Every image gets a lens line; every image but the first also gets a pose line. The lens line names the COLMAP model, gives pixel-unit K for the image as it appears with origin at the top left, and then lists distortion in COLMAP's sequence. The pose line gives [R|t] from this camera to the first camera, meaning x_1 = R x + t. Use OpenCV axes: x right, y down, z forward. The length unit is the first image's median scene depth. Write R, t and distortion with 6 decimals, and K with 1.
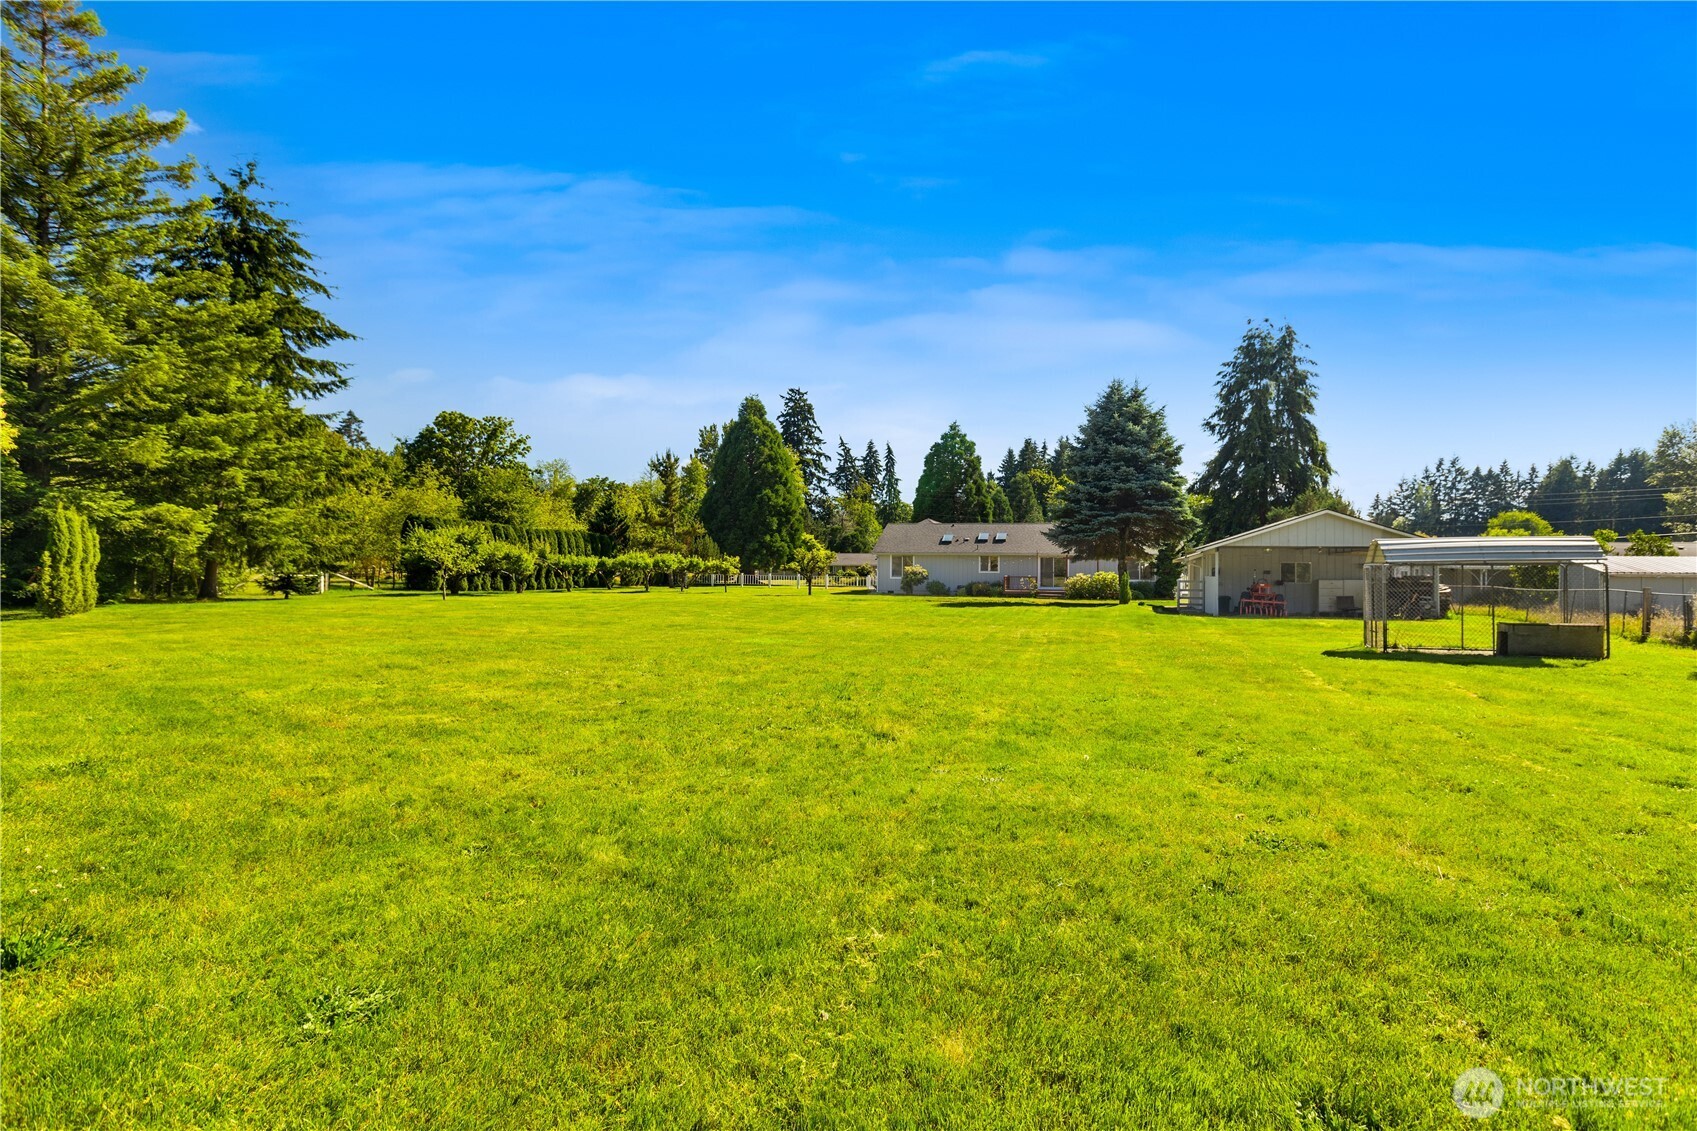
lens RADIAL K [[933.8, 0, 848.5], [0, 933.8, 565.5], [0, 0, 1]] dist [0.000036, 0.000015]
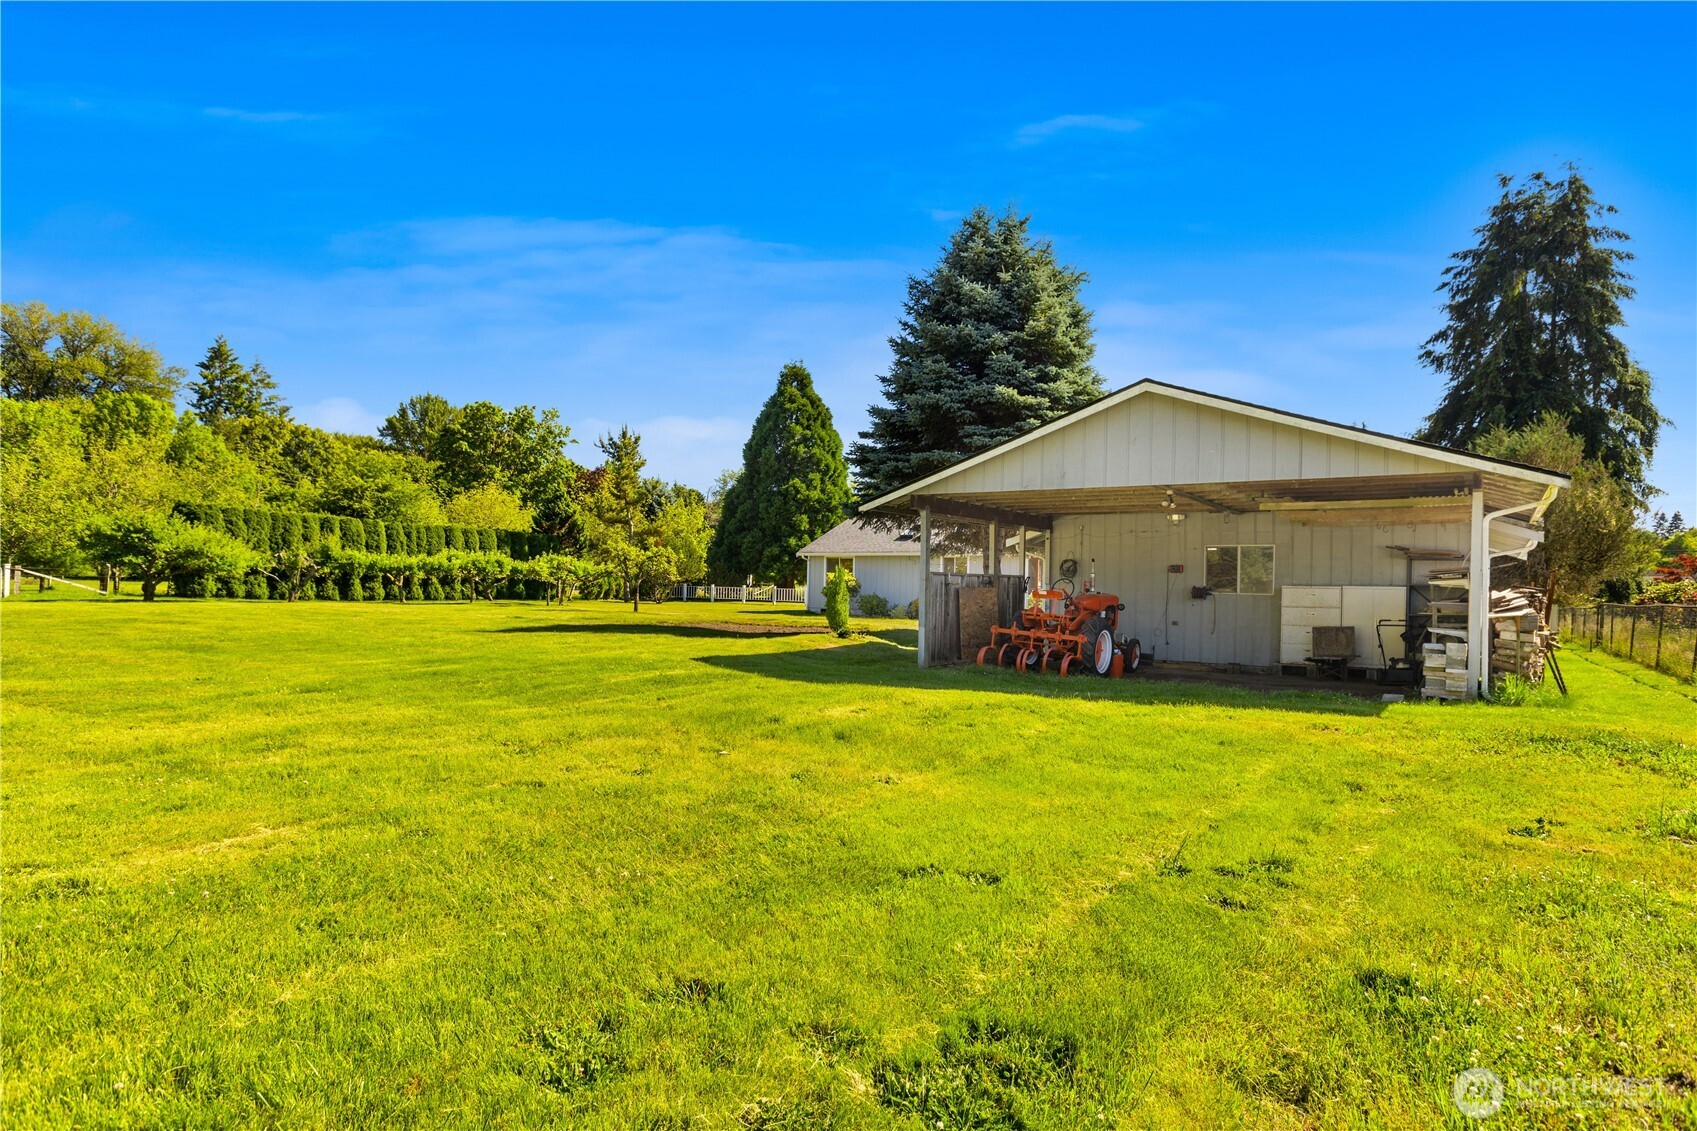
lens RADIAL K [[965.7, 0, 848.2], [0, 965.7, 604.9], [0, 0, 1]] dist [-0.000544, -0.000451]
pose [[0.950708, 0.013432, -0.309795, 0.221357], [-0.007735, 0.999778, 0.019611, 0.008250], [0.309990, -0.016248, 0.950601, 0.260323]]
